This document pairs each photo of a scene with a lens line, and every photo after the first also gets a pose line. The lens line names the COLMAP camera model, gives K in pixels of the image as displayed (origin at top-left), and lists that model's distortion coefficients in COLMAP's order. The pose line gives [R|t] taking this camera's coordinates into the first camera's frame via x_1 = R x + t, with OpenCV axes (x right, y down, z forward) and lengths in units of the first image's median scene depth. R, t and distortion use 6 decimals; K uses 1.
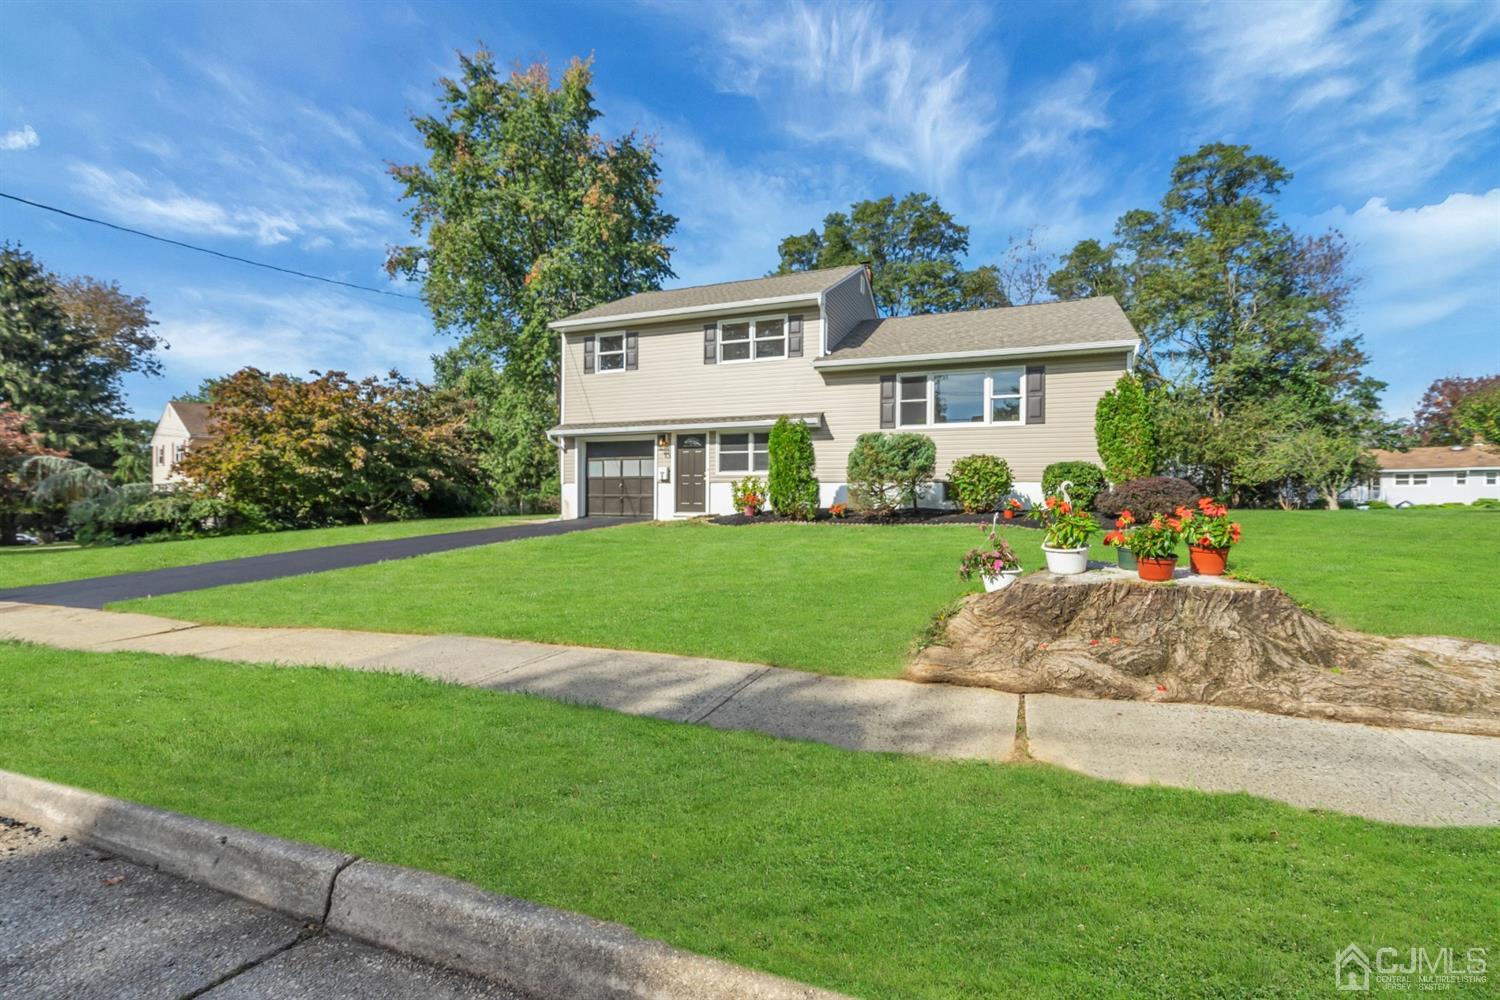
lens RADIAL K [[676.6, 0, 749.3], [0, 676.6, 497.1], [0, 0, 1]] dist [-0.005121, 0.000536]
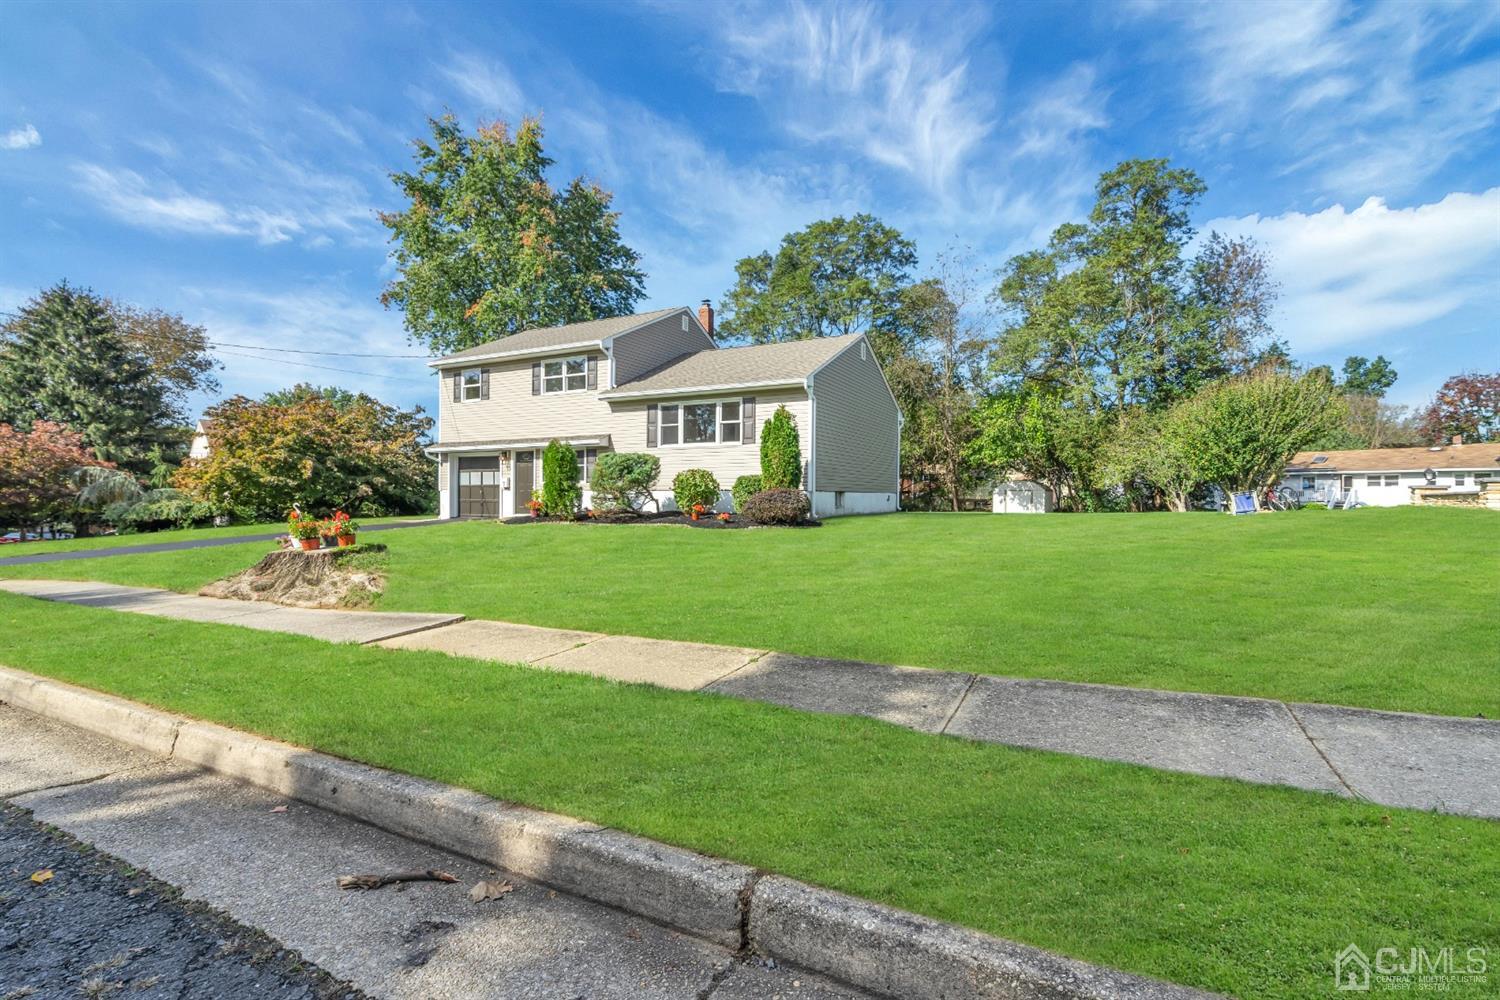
lens RADIAL K [[674.9, 0, 749.7], [0, 674.9, 498.0], [0, 0, 1]] dist [-0.008811, 0.004535]
pose [[0.995826, 0.000091, -0.091273, 0.246213], [0.000110, 0.999998, 0.002199, -0.005334], [0.091273, -0.002200, 0.995824, -0.111894]]
